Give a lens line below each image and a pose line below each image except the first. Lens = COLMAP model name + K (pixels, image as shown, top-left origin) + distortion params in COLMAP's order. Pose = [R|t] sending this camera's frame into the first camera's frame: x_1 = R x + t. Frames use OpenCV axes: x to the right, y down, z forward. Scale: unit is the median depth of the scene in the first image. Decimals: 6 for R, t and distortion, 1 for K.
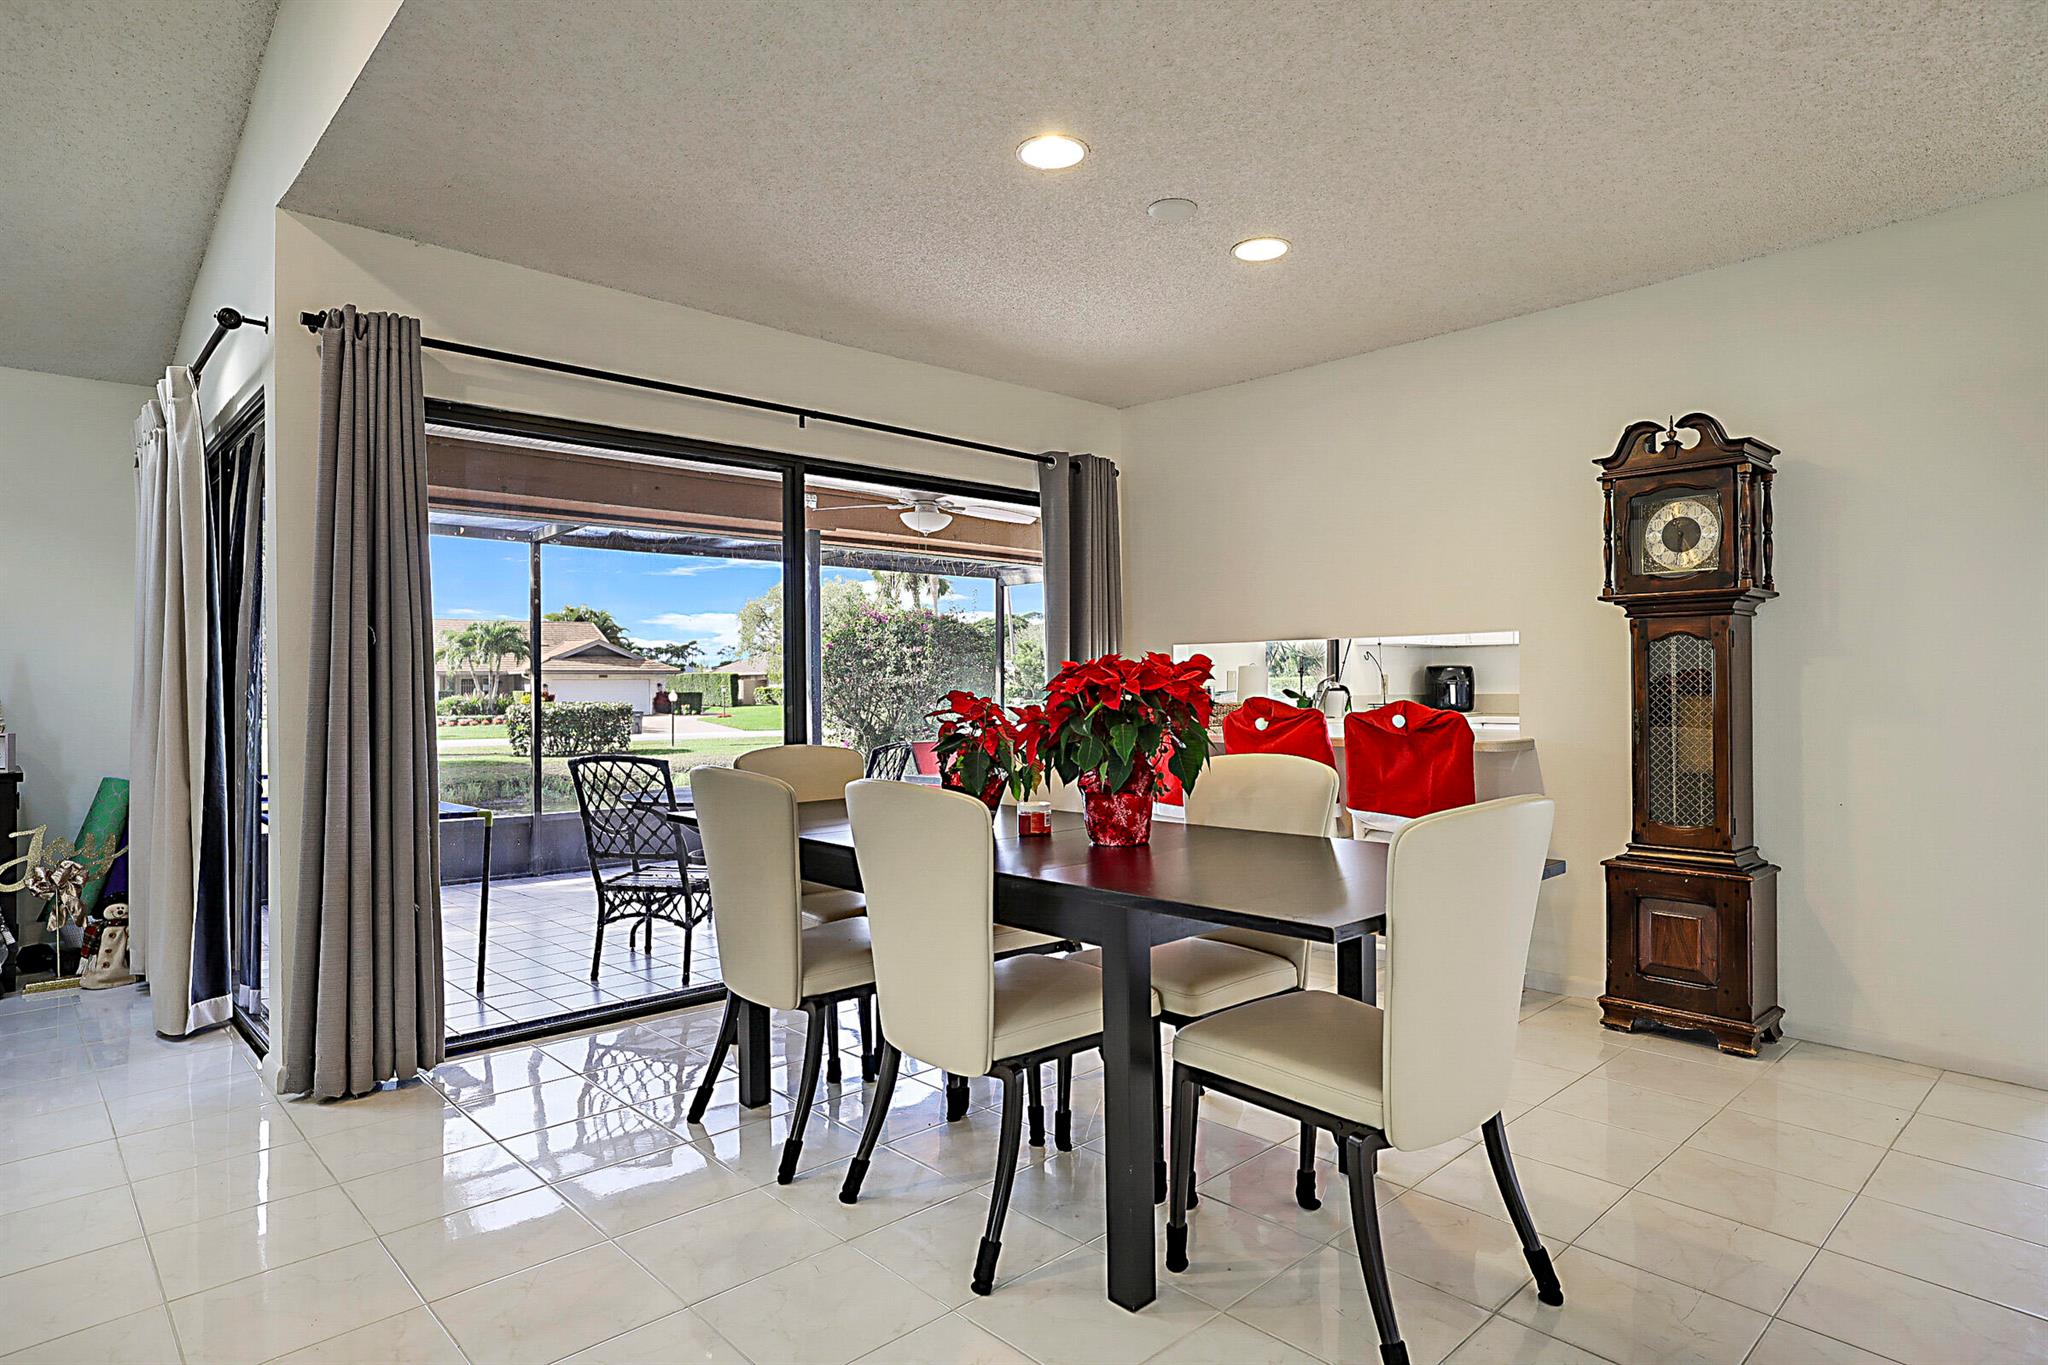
lens RADIAL K [[1146.3, 0, 1018.6], [0, 1146.3, 672.3], [0, 0, 1]] dist [-0.025945, 0.001505]
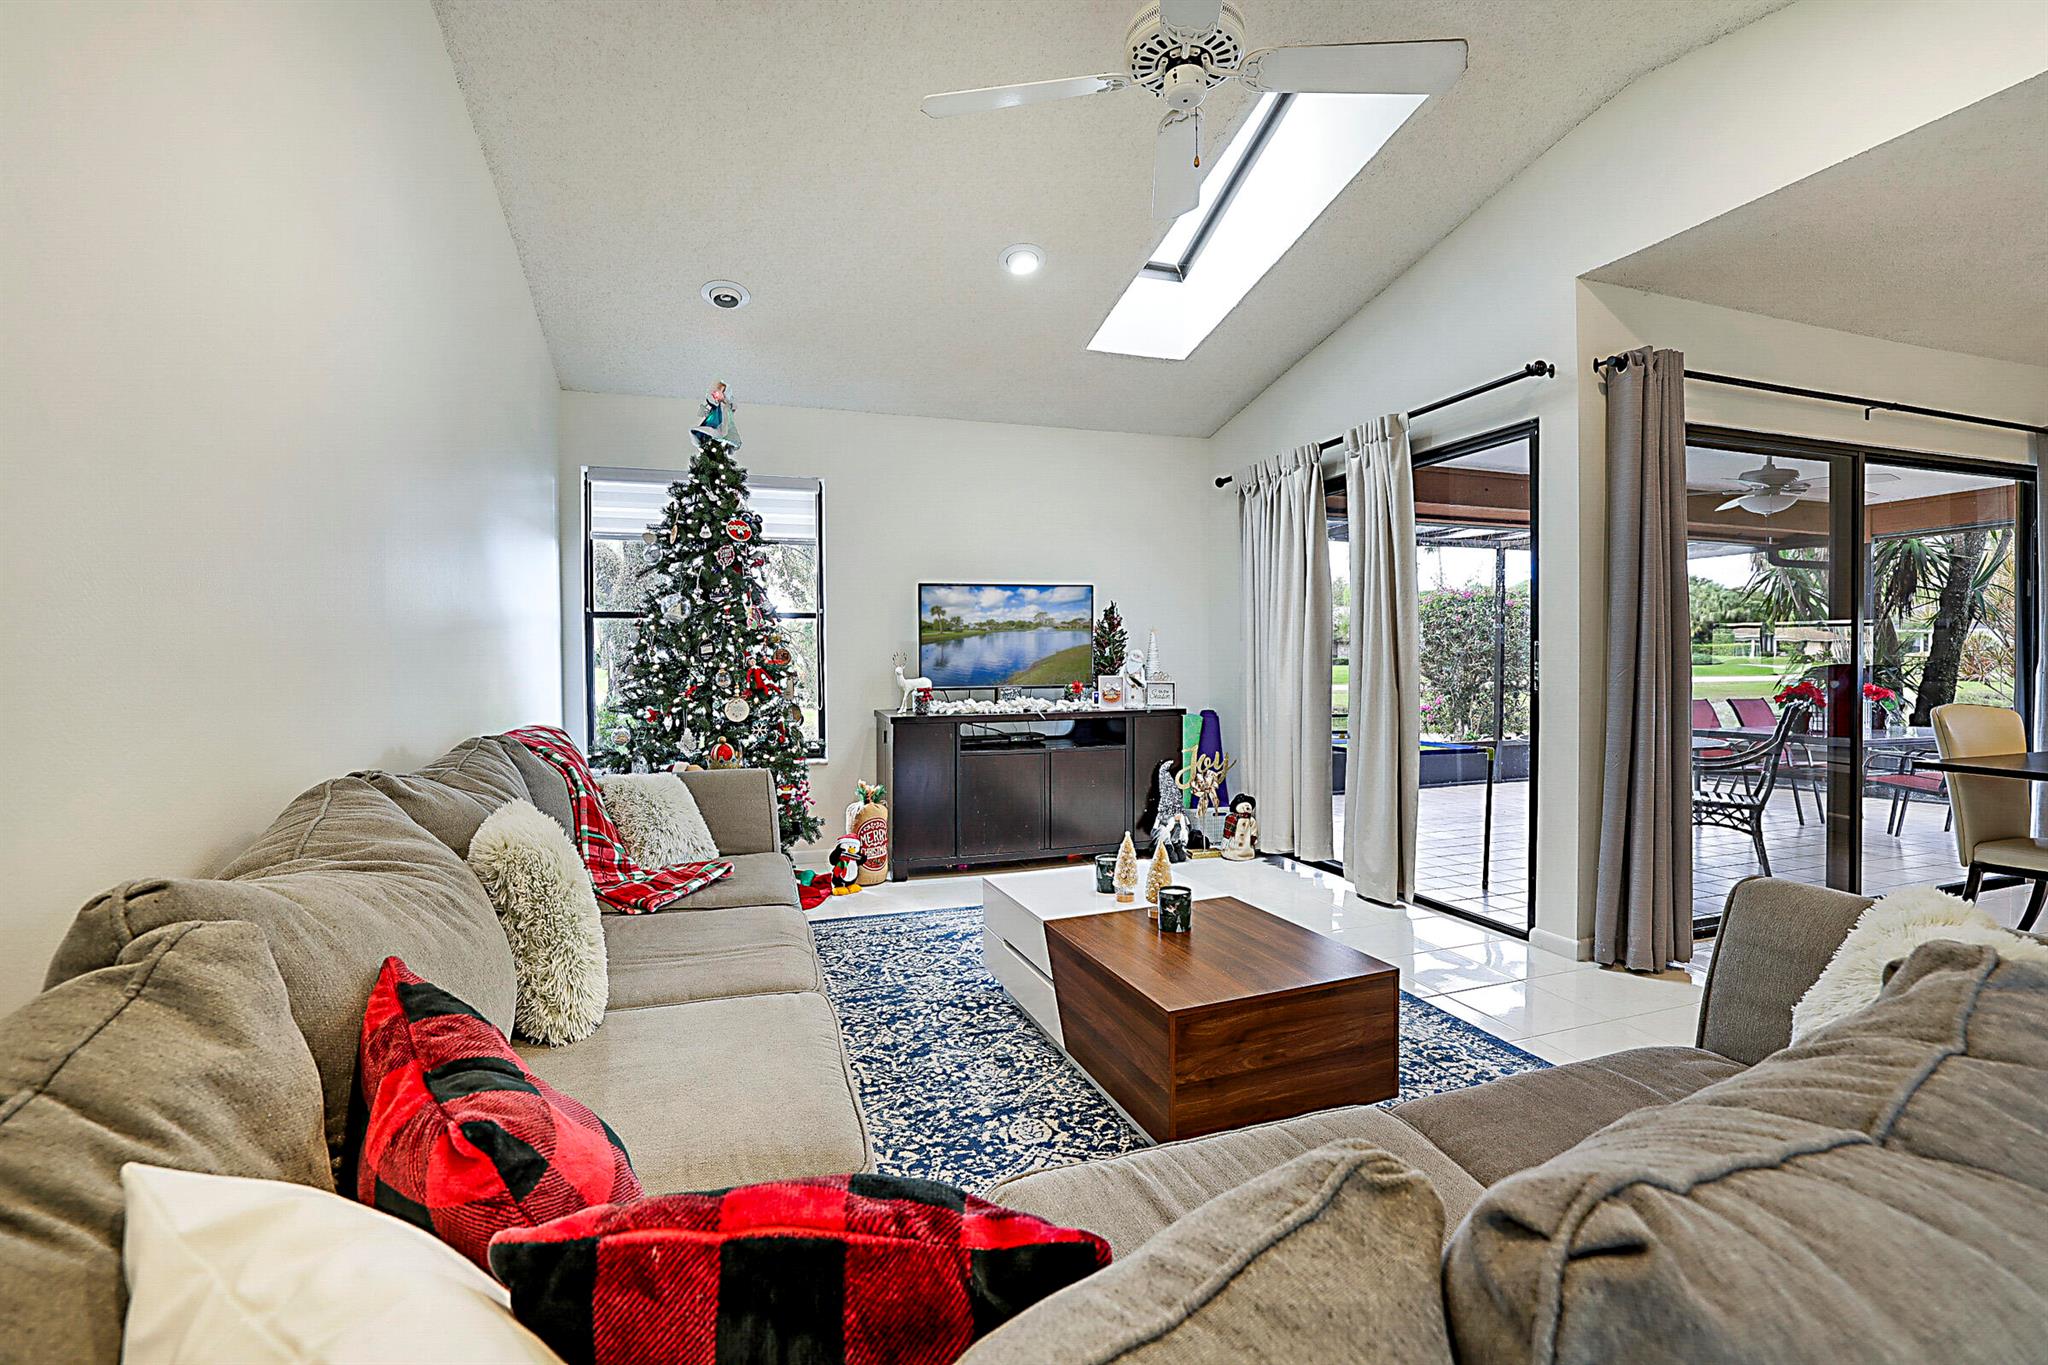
lens RADIAL K [[877.1, 0, 1023.3], [0, 877.1, 675.4], [0, 0, 1]] dist [-0.021168, 0.001833]
pose [[0.908907, 0.008868, -0.416905, -0.063244], [0.007310, 0.999281, 0.037192, 0.000186], [0.416935, -0.036852, 0.908189, -0.012415]]
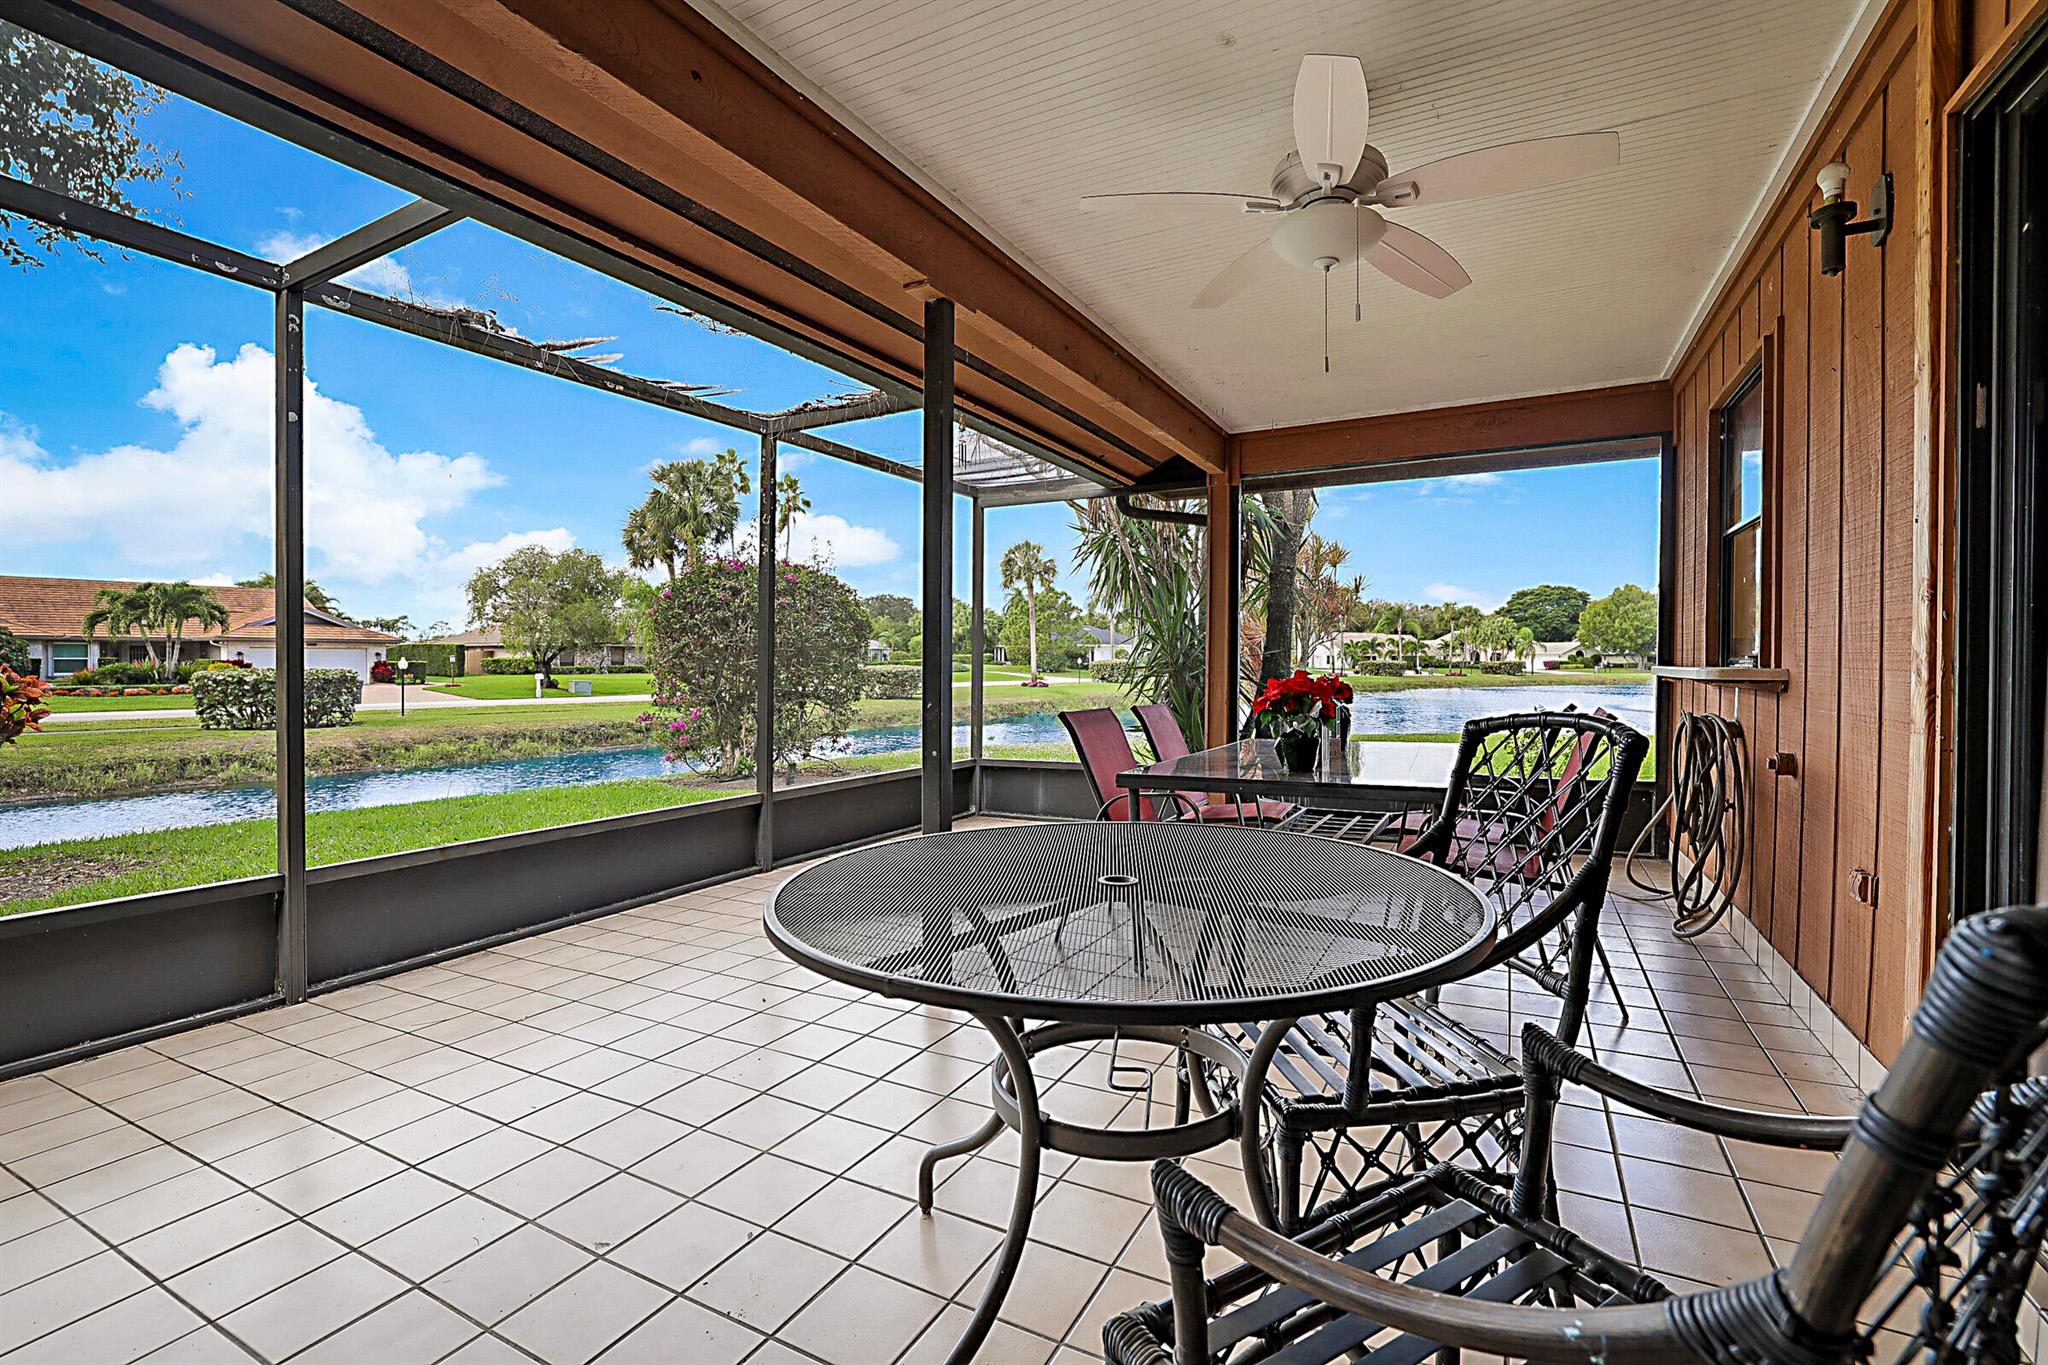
lens RADIAL K [[924.4, 0, 1028.1], [0, 924.4, 669.5], [0, 0, 1]] dist [-0.016921, 0.001670]
pose [[0.948671, 0.002397, 0.316255, -0.051639], [-0.008959, 0.999774, 0.019298, 0.006496], [-0.316137, -0.021141, 0.948478, 0.112267]]
